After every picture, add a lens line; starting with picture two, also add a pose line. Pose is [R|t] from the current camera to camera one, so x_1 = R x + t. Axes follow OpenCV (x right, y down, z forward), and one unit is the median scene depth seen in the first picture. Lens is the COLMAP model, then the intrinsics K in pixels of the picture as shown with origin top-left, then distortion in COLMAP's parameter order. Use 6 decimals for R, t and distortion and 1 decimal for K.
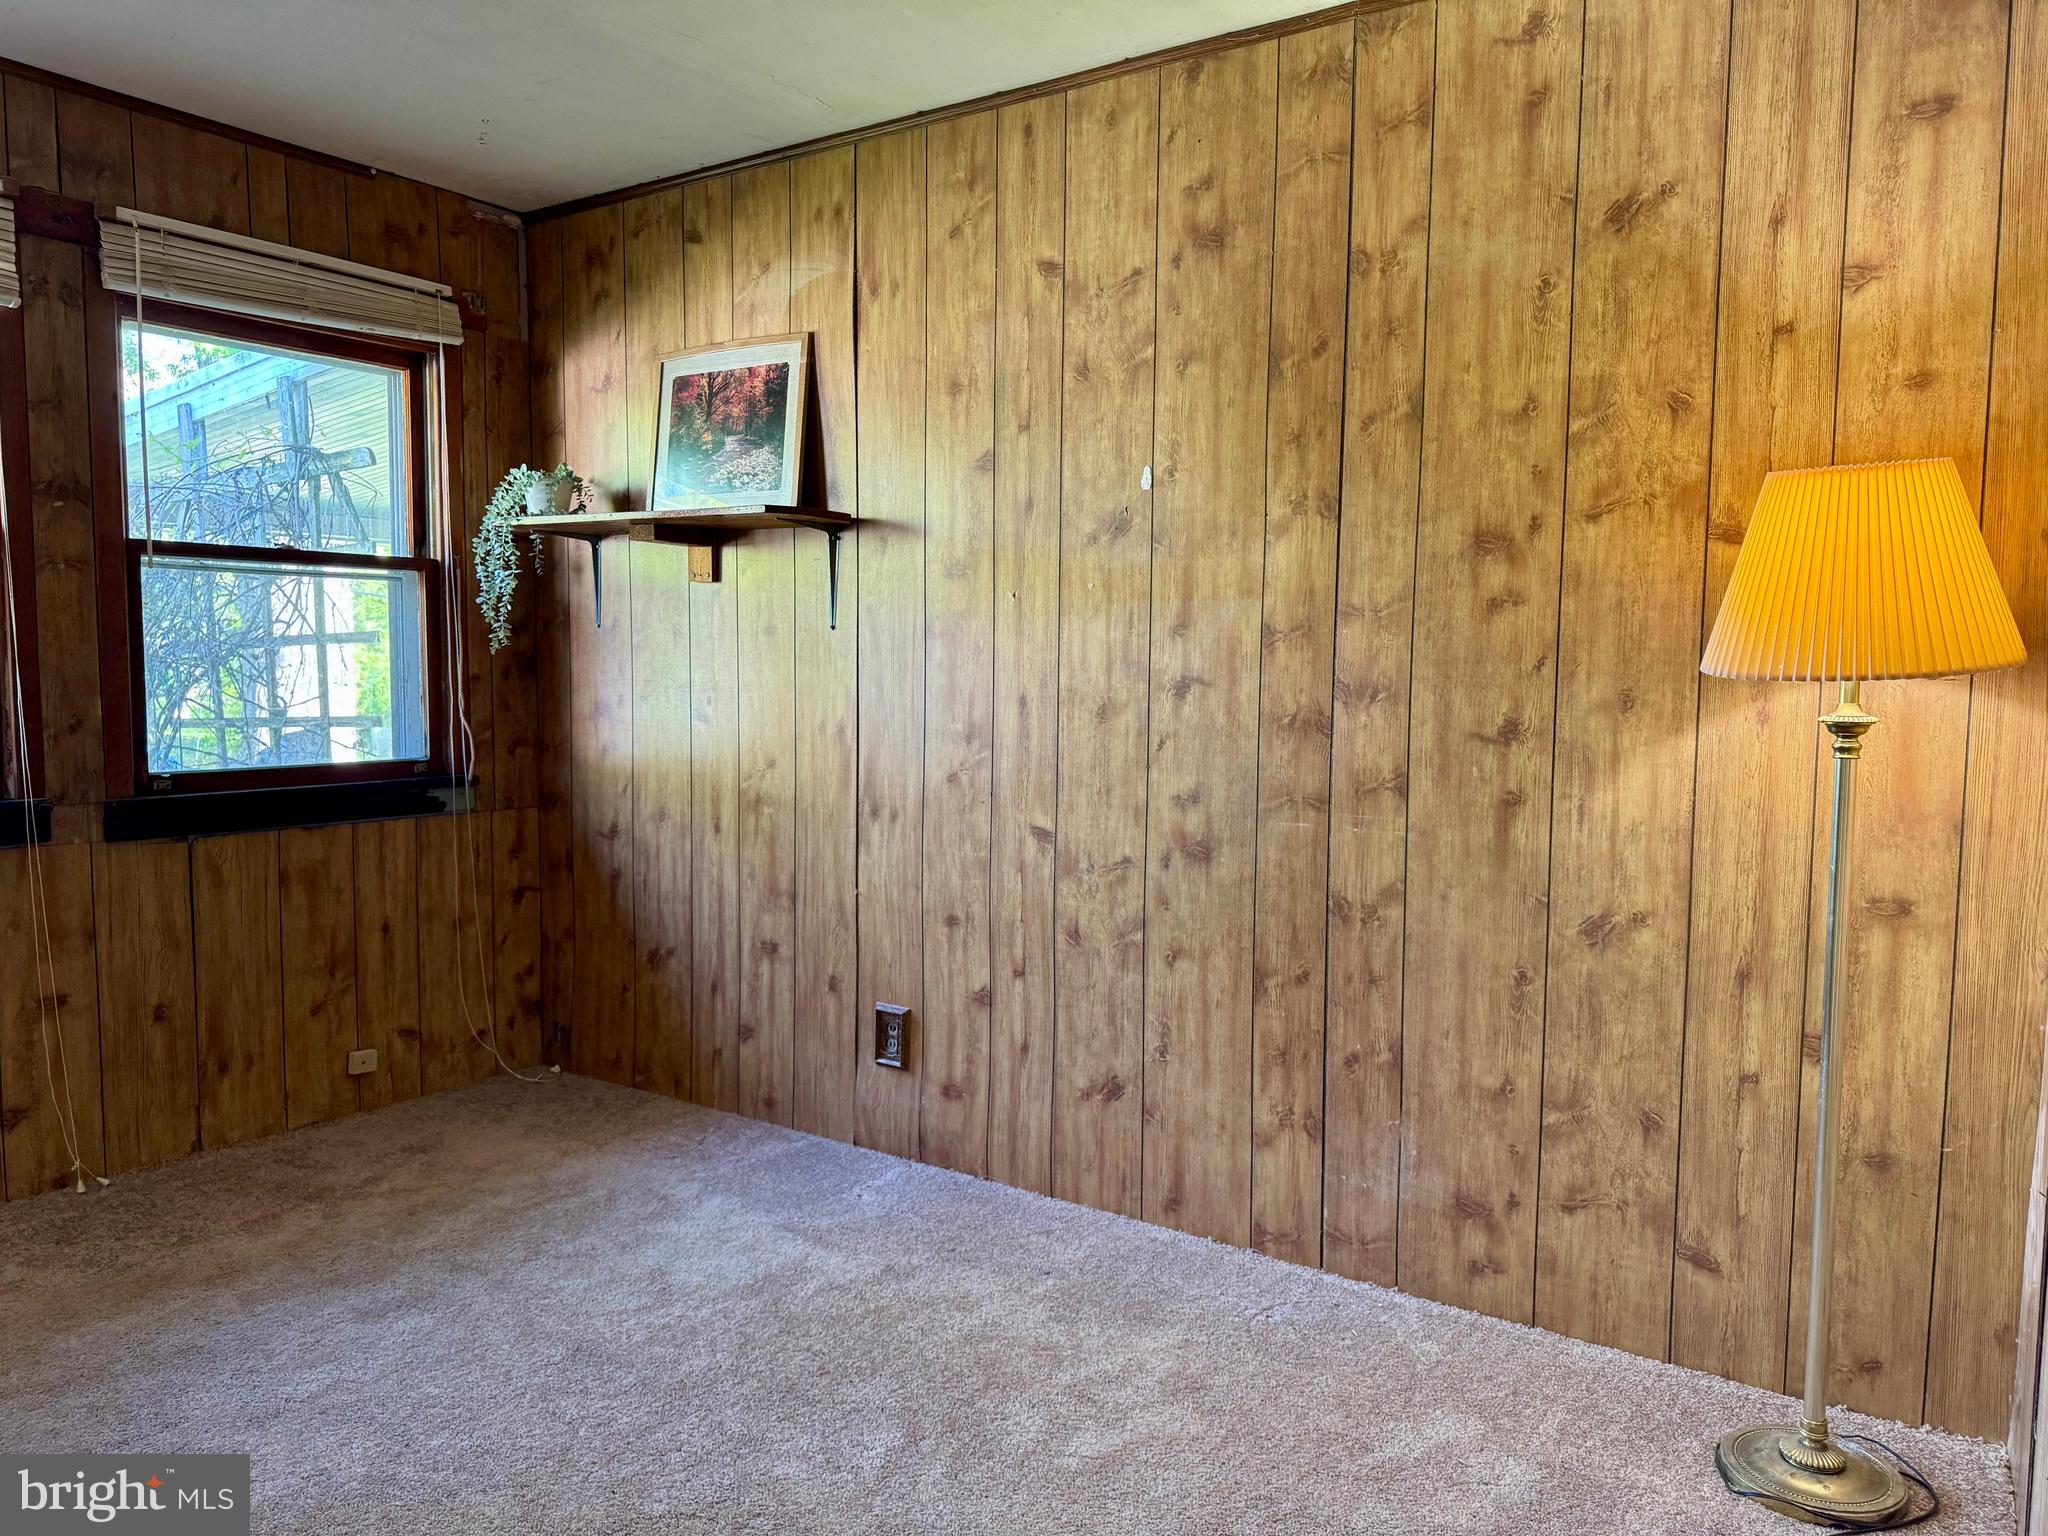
lens RADIAL K [[1432.9, 0, 1021.5], [0, 1432.9, 781.8], [0, 0, 1]] dist [0.084655, -0.113029]
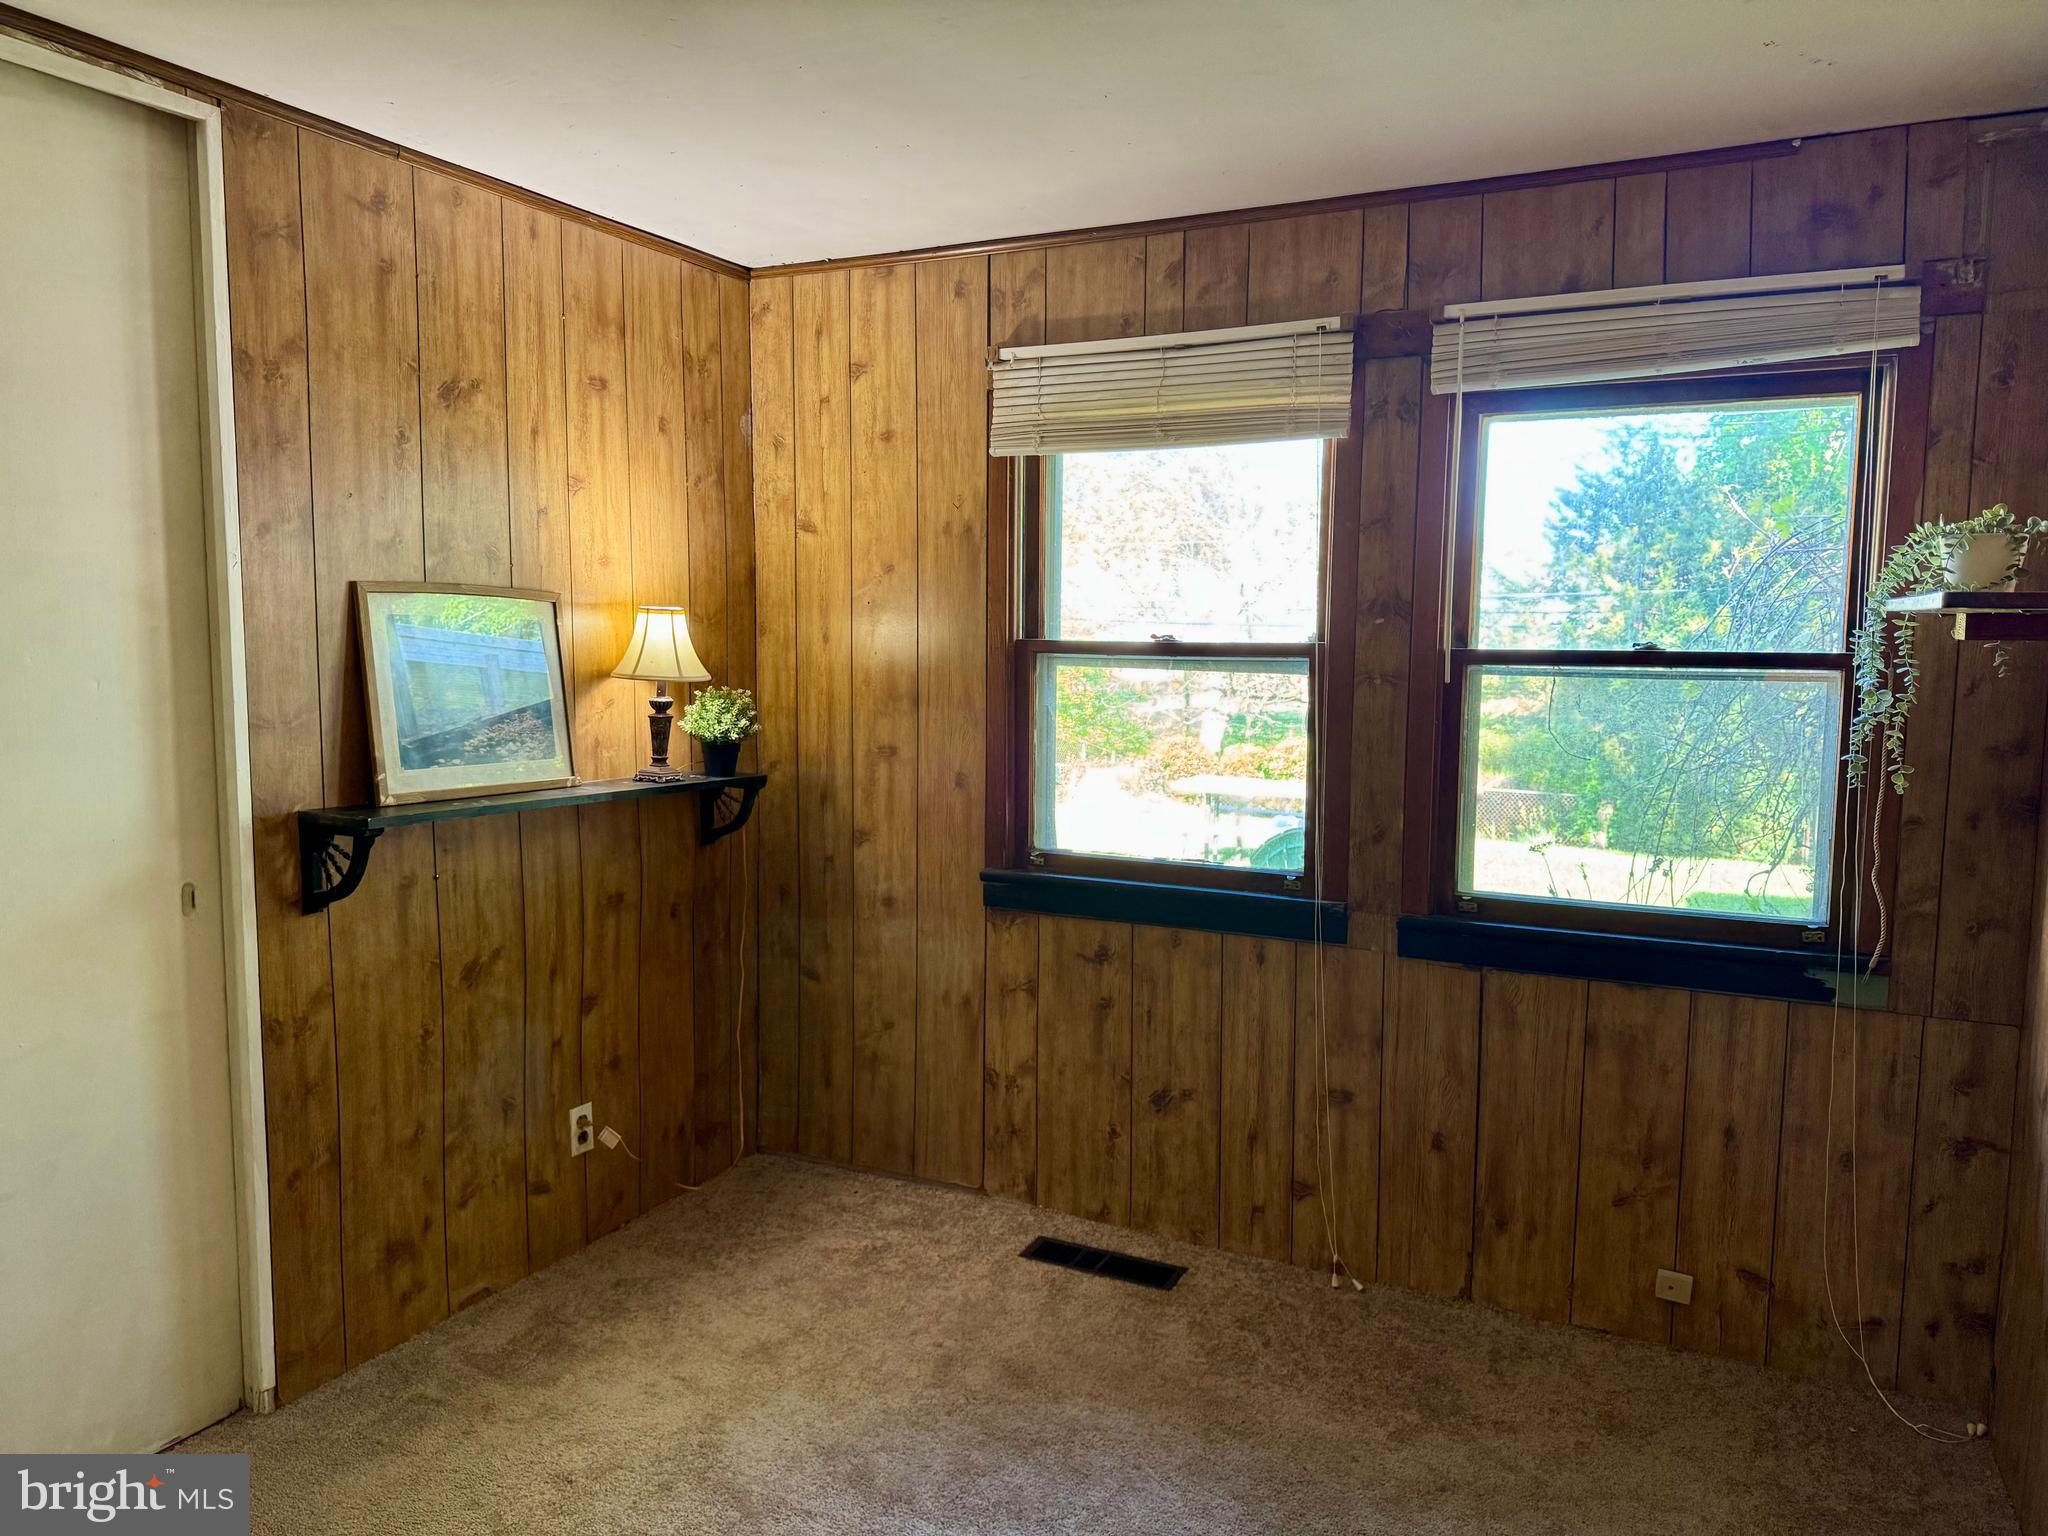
lens RADIAL K [[1432.4, 0, 1027.0], [0, 1432.4, 770.4], [0, 0, 1]] dist [0.088593, -0.134115]
pose [[0.139980, 0.090218, -0.986036, 0.289734], [-0.089206, 0.992940, 0.078185, -0.134943], [0.986128, 0.077016, 0.147040, 0.576286]]
